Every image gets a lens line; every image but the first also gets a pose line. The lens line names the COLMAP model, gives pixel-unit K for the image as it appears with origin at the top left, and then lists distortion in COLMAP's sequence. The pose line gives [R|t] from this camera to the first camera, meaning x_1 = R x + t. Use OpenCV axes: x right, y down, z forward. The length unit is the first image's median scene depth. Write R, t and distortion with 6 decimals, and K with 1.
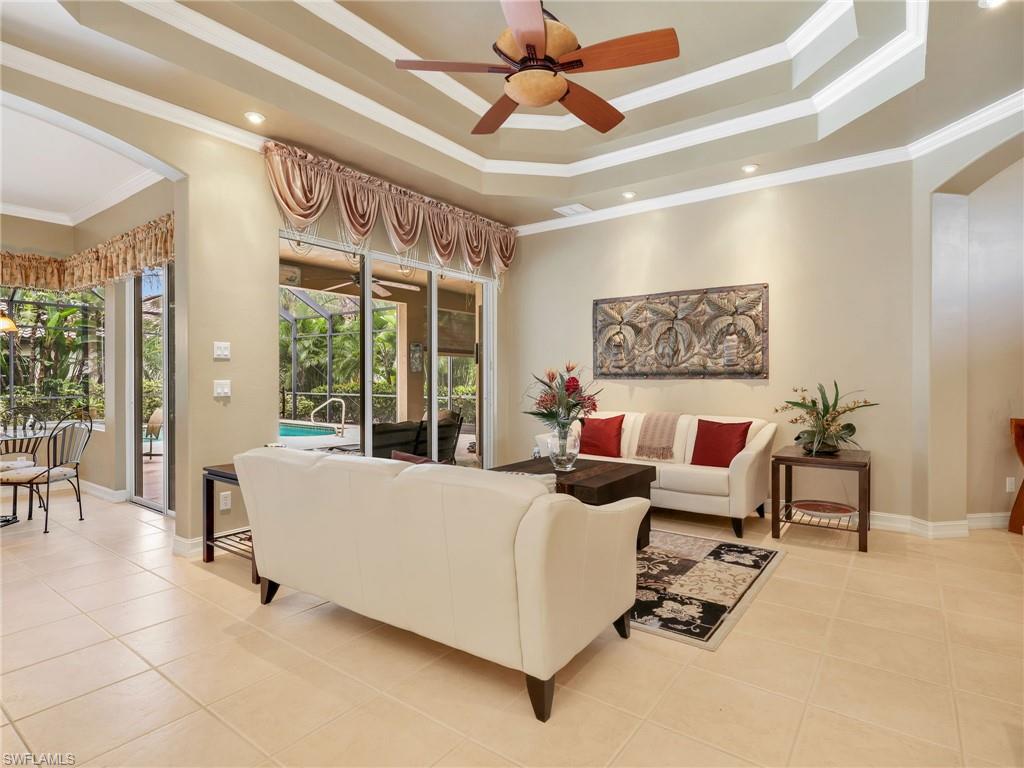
lens RADIAL K [[539.9, 0, 511.1], [0, 539.9, 379.2], [0, 0, 1]] dist [-0.004129, 0.001253]
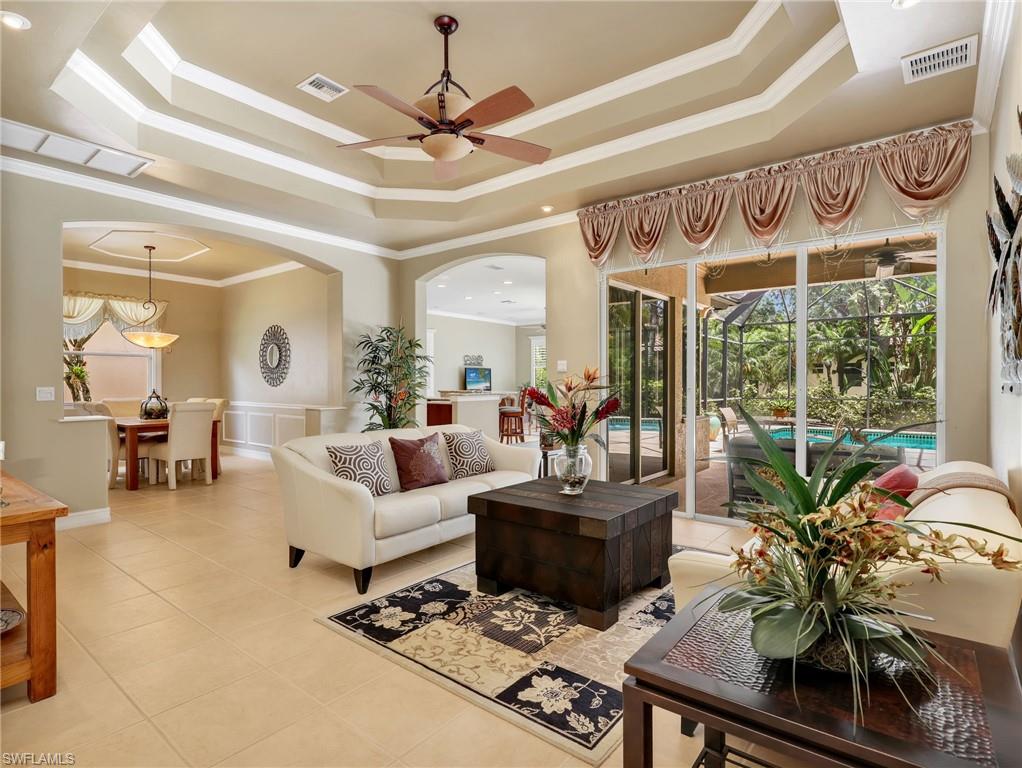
lens RADIAL K [[538.8, 0, 509.0], [0, 538.8, 381.6], [0, 0, 1]] dist [-0.004129, 0.001253]
pose [[-0.045272, -0.000509, -0.998975, 1.081187], [-0.004675, 0.999989, -0.000298, -0.011942], [0.998964, 0.004657, -0.045273, 1.042439]]
